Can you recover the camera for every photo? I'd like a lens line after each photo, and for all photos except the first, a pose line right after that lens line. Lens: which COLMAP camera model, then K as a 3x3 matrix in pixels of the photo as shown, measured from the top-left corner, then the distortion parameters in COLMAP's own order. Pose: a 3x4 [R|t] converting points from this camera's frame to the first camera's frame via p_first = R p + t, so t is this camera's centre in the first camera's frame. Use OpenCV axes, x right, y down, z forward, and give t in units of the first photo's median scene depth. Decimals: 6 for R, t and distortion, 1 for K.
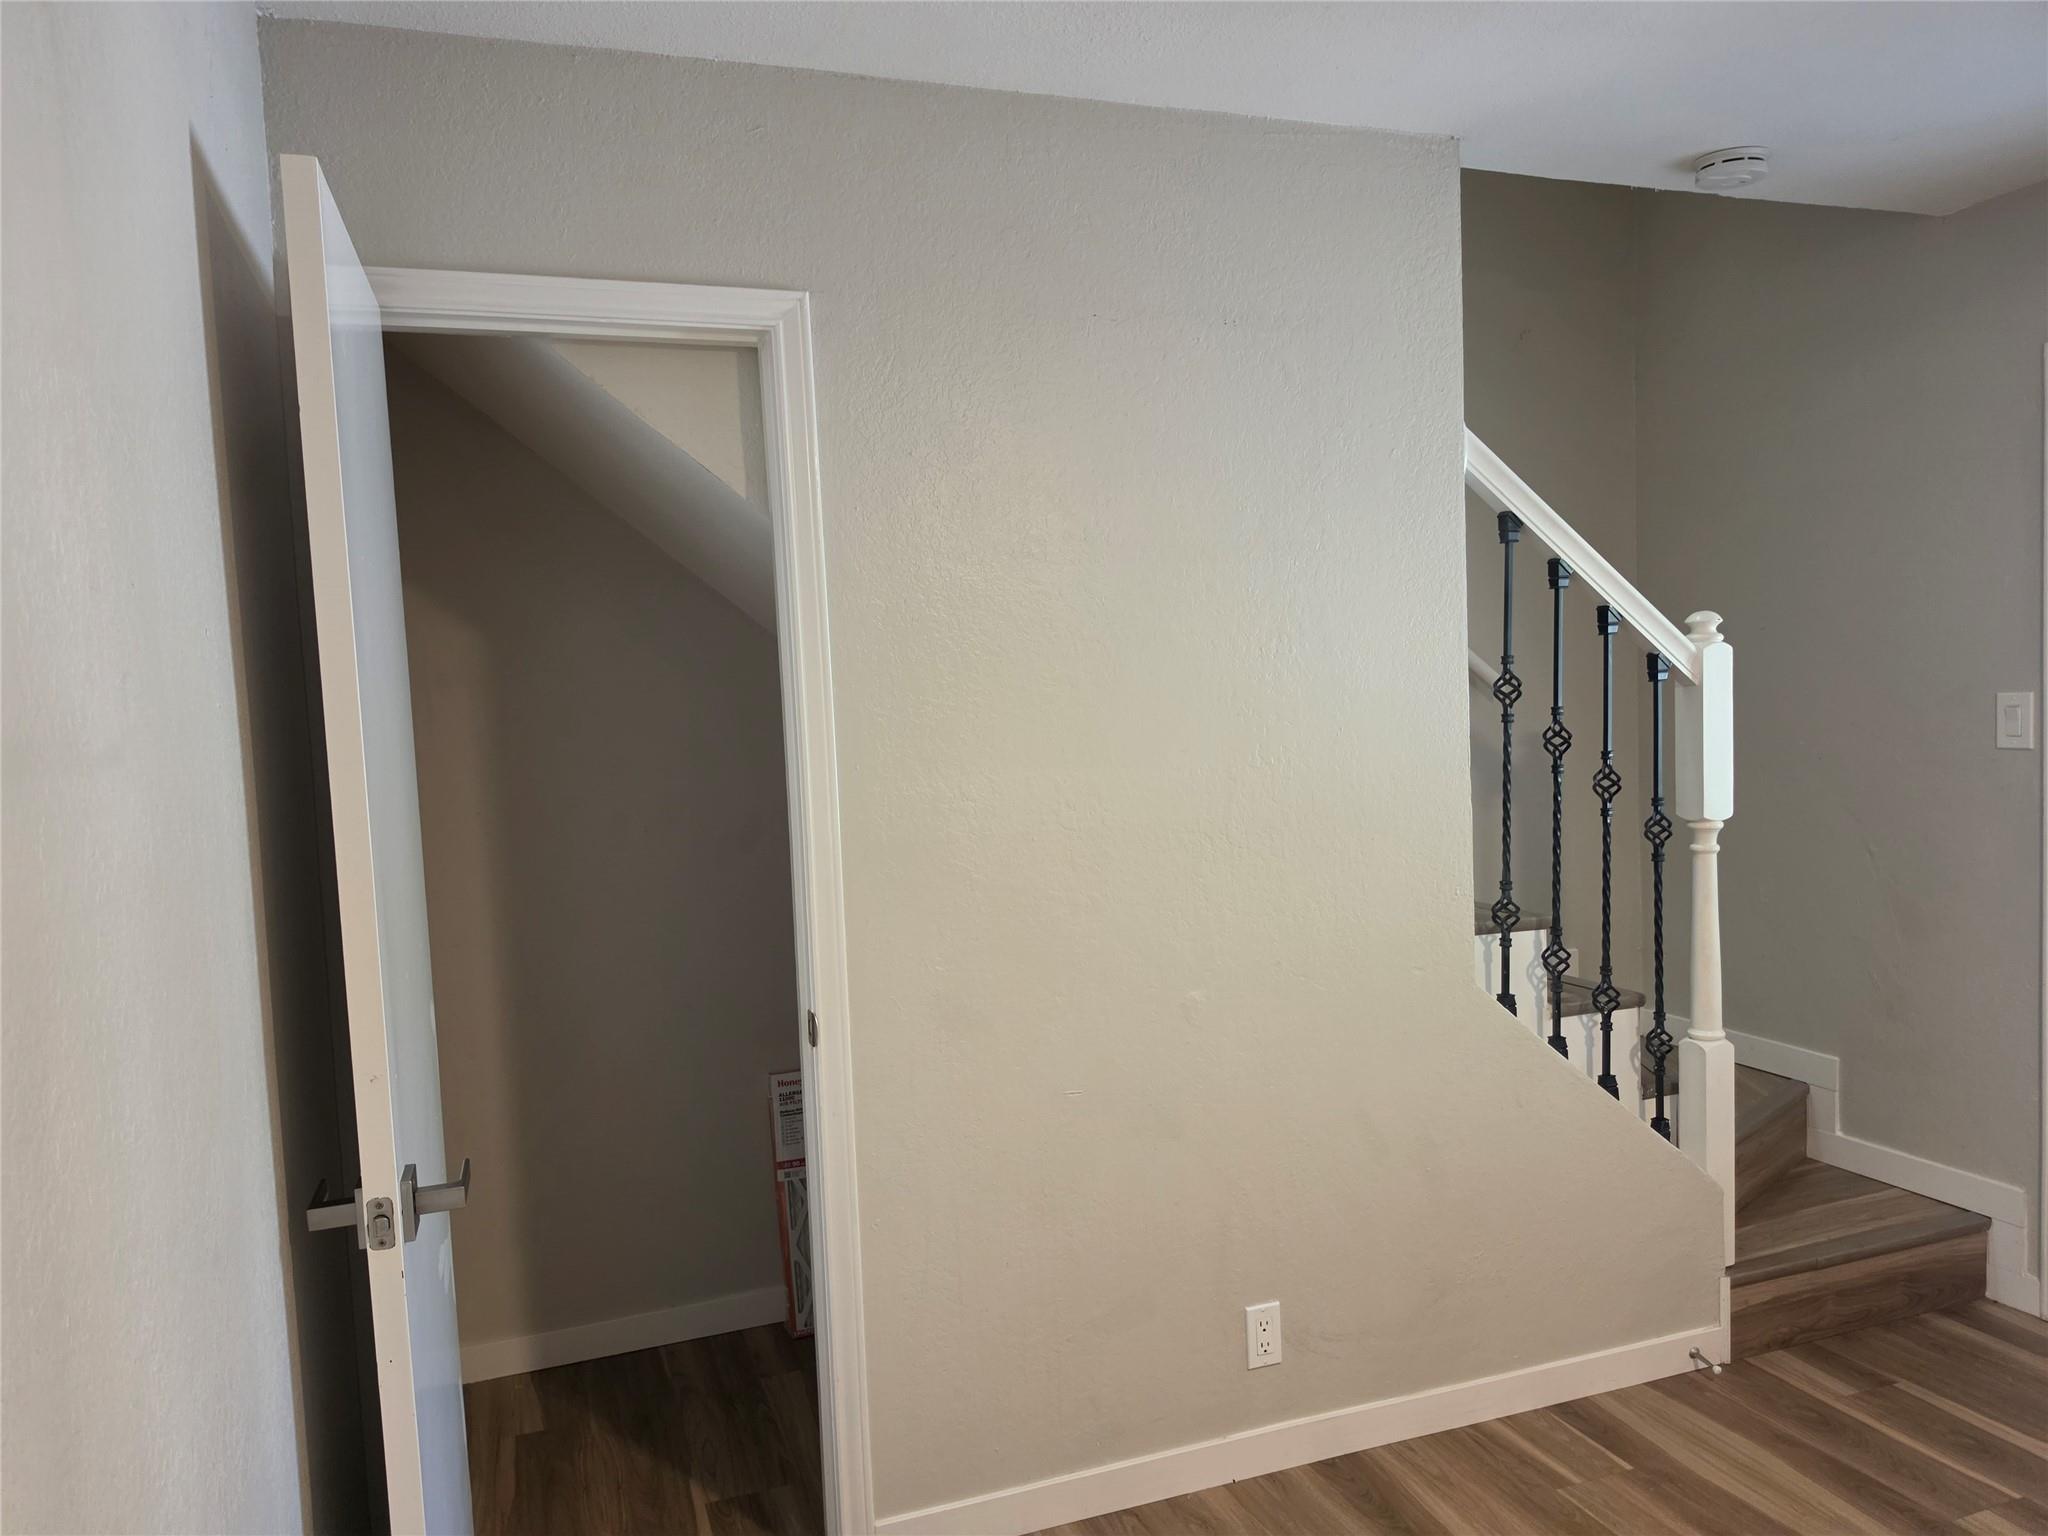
lens RADIAL K [[1417.3, 0, 1018.6], [0, 1417.3, 787.4], [0, 0, 1]] dist [0.059697, -0.062608]
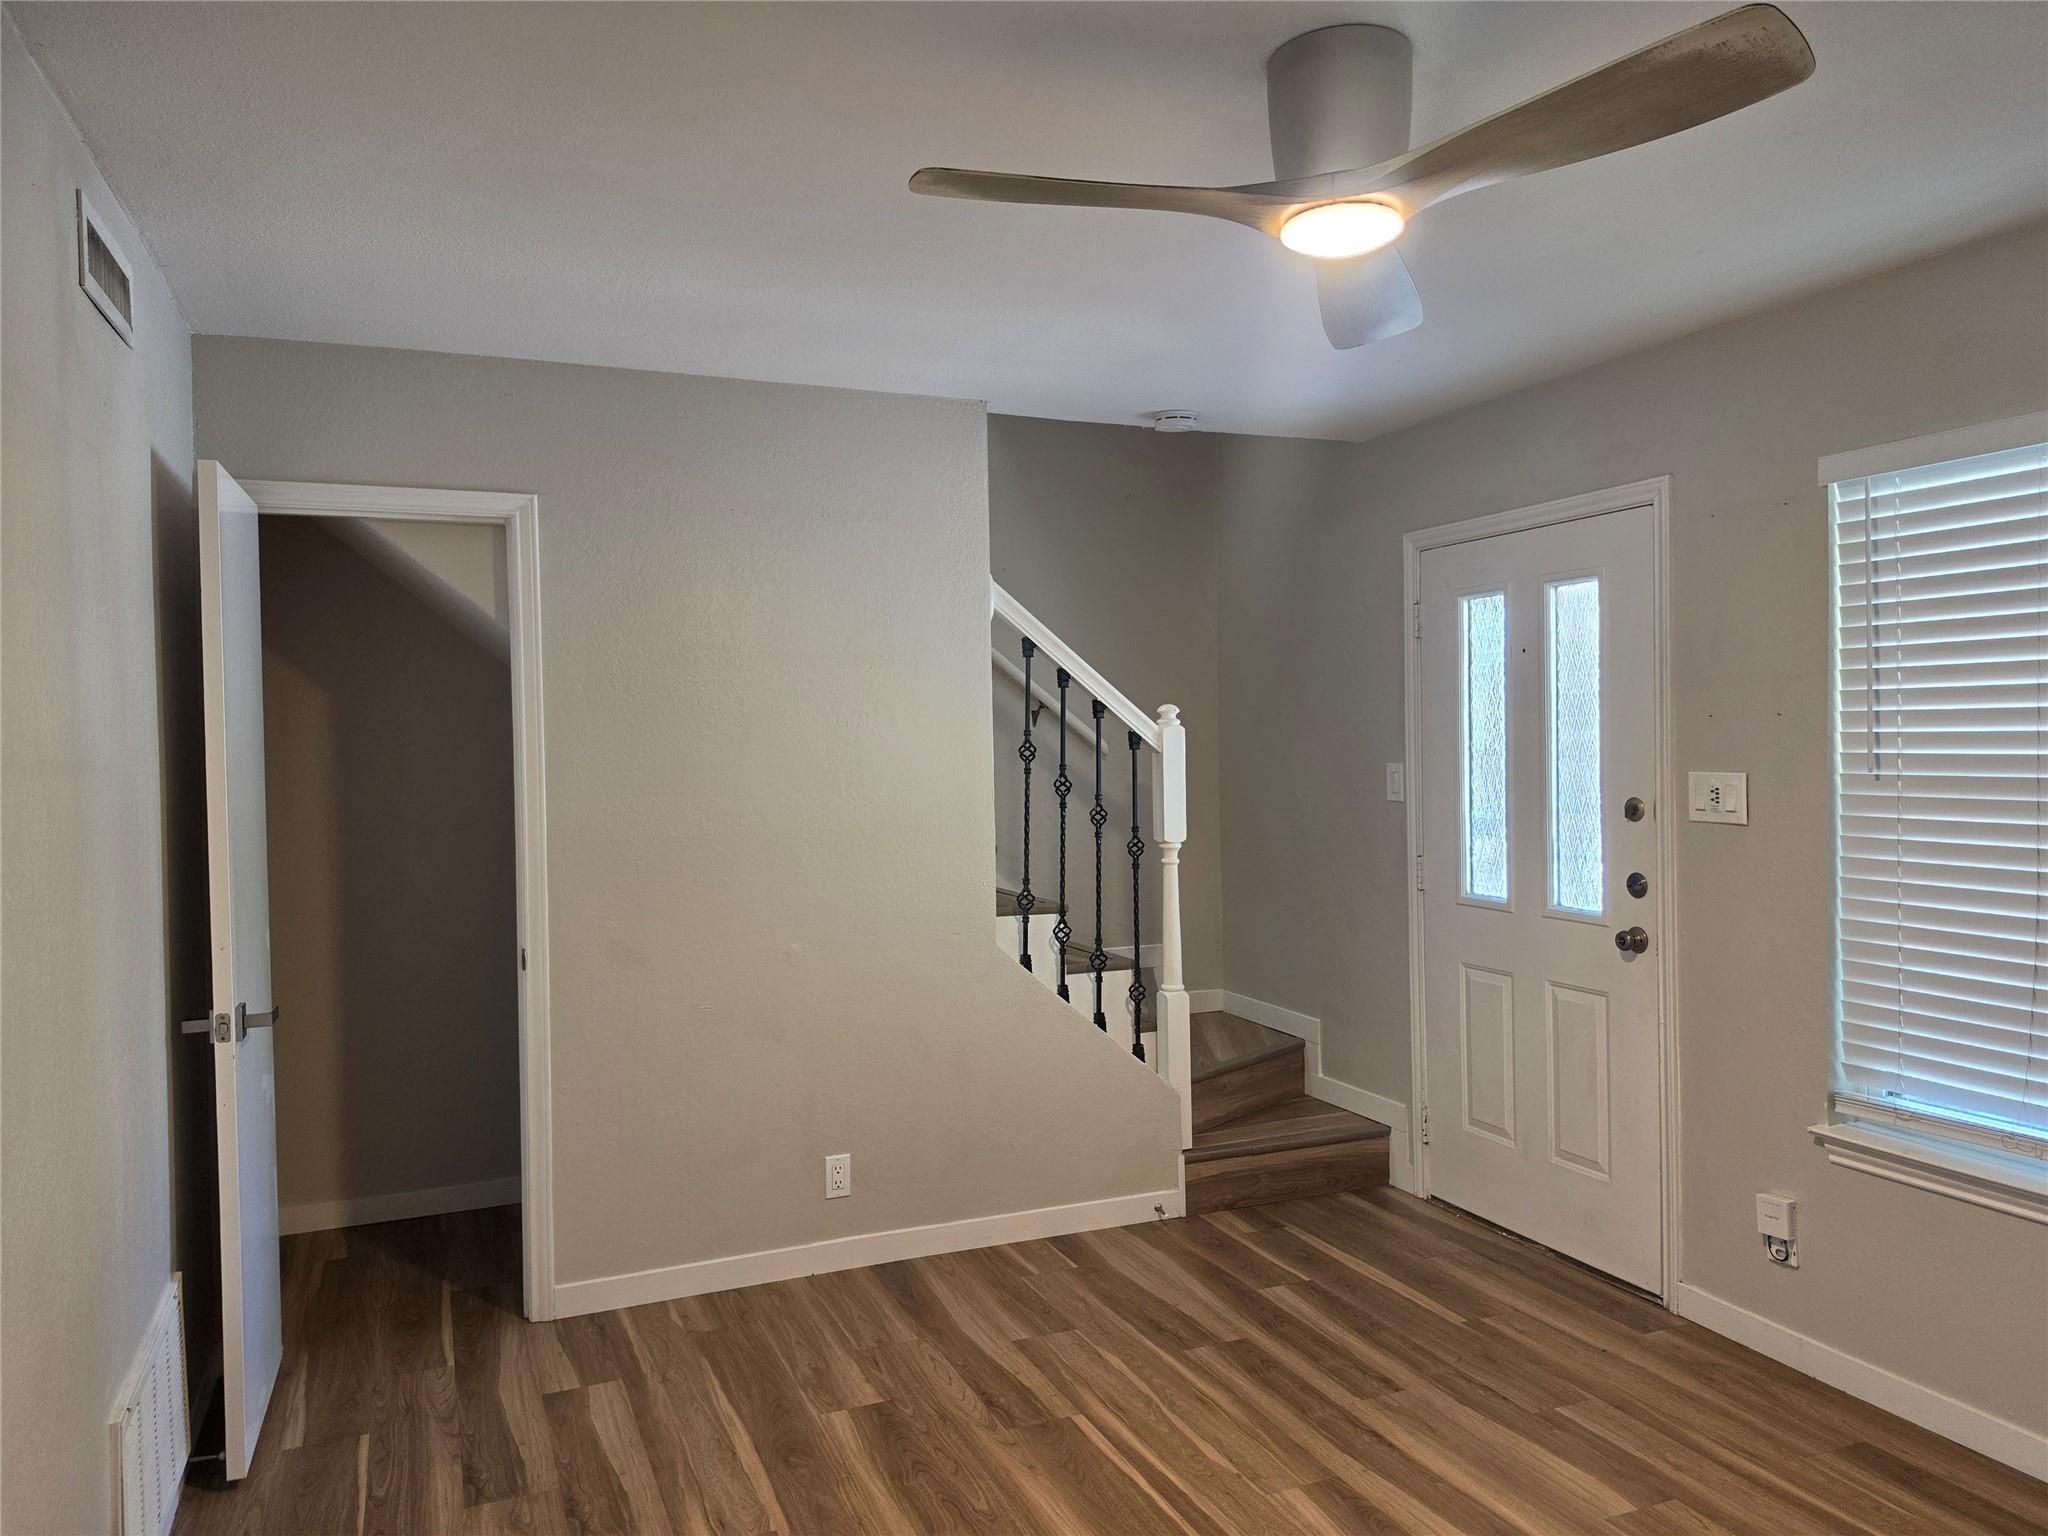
lens RADIAL K [[1417.6, 0, 1025.9], [0, 1417.6, 760.2], [0, 0, 1]] dist [0.102098, -0.153677]
pose [[0.998180, 0.026372, 0.054241, 0.253165], [-0.023417, 0.998244, -0.054414, 0.020995], [-0.055581, 0.053045, 0.997044, -0.490418]]
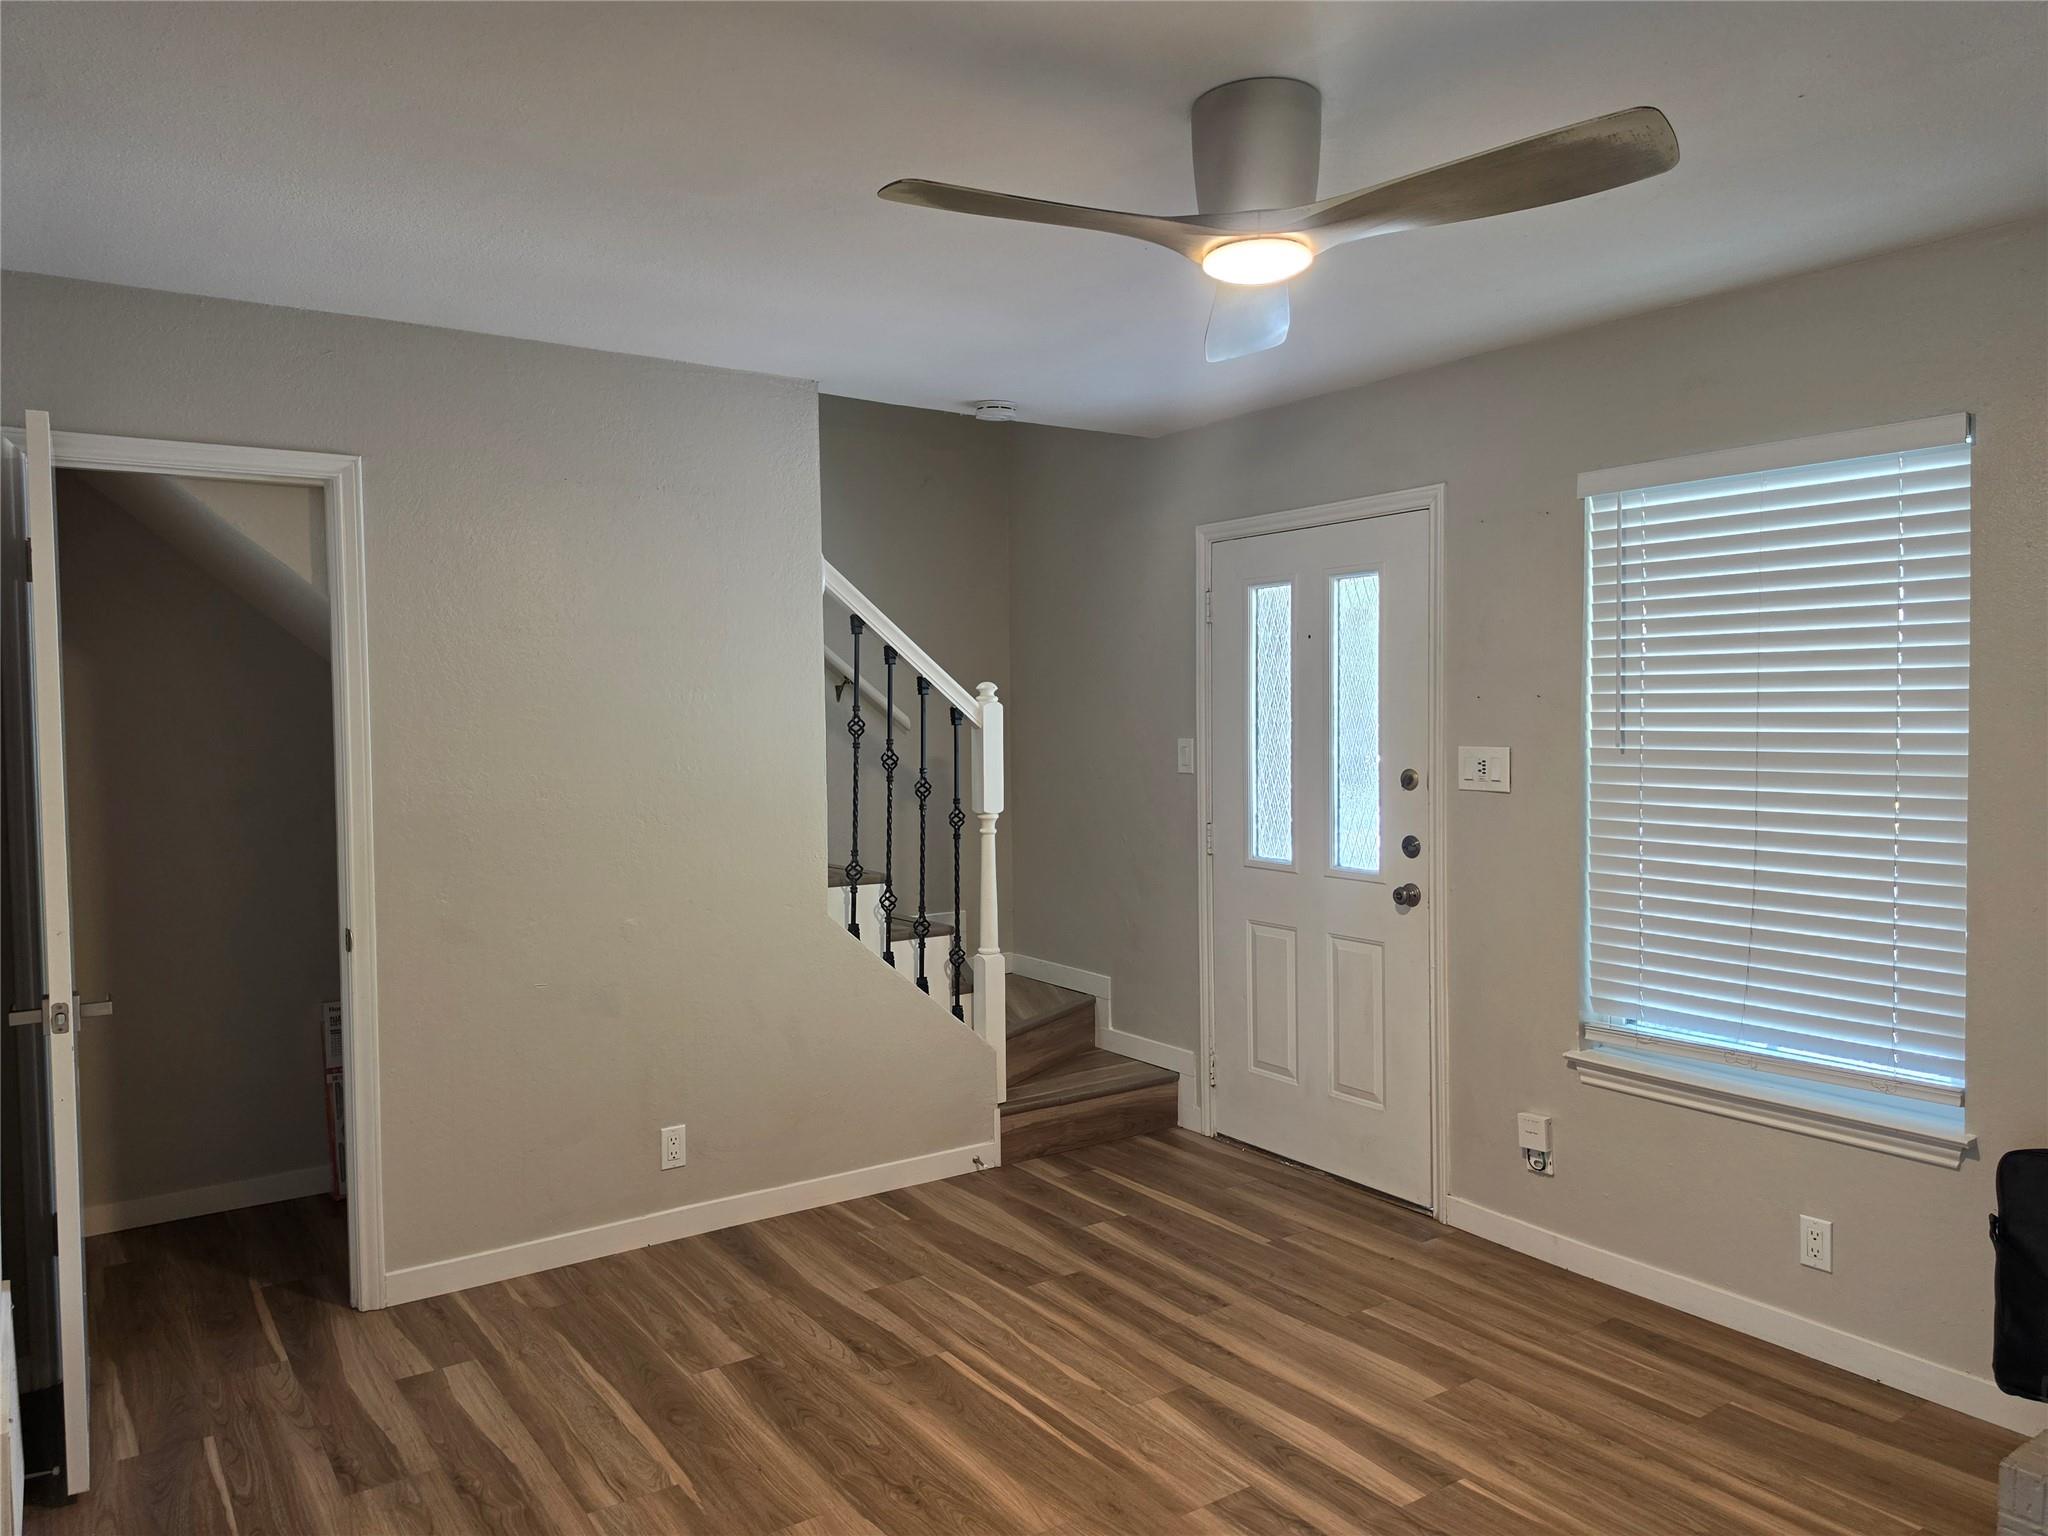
lens RADIAL K [[1409.9, 0, 1018.8], [0, 1409.9, 759.0], [0, 0, 1]] dist [0.108244, -0.153337]
pose [[0.967149, 0.023988, 0.253076, 0.121973], [-0.014357, 0.999103, -0.039836, 0.024210], [-0.253805, 0.034894, 0.966626, -0.522993]]
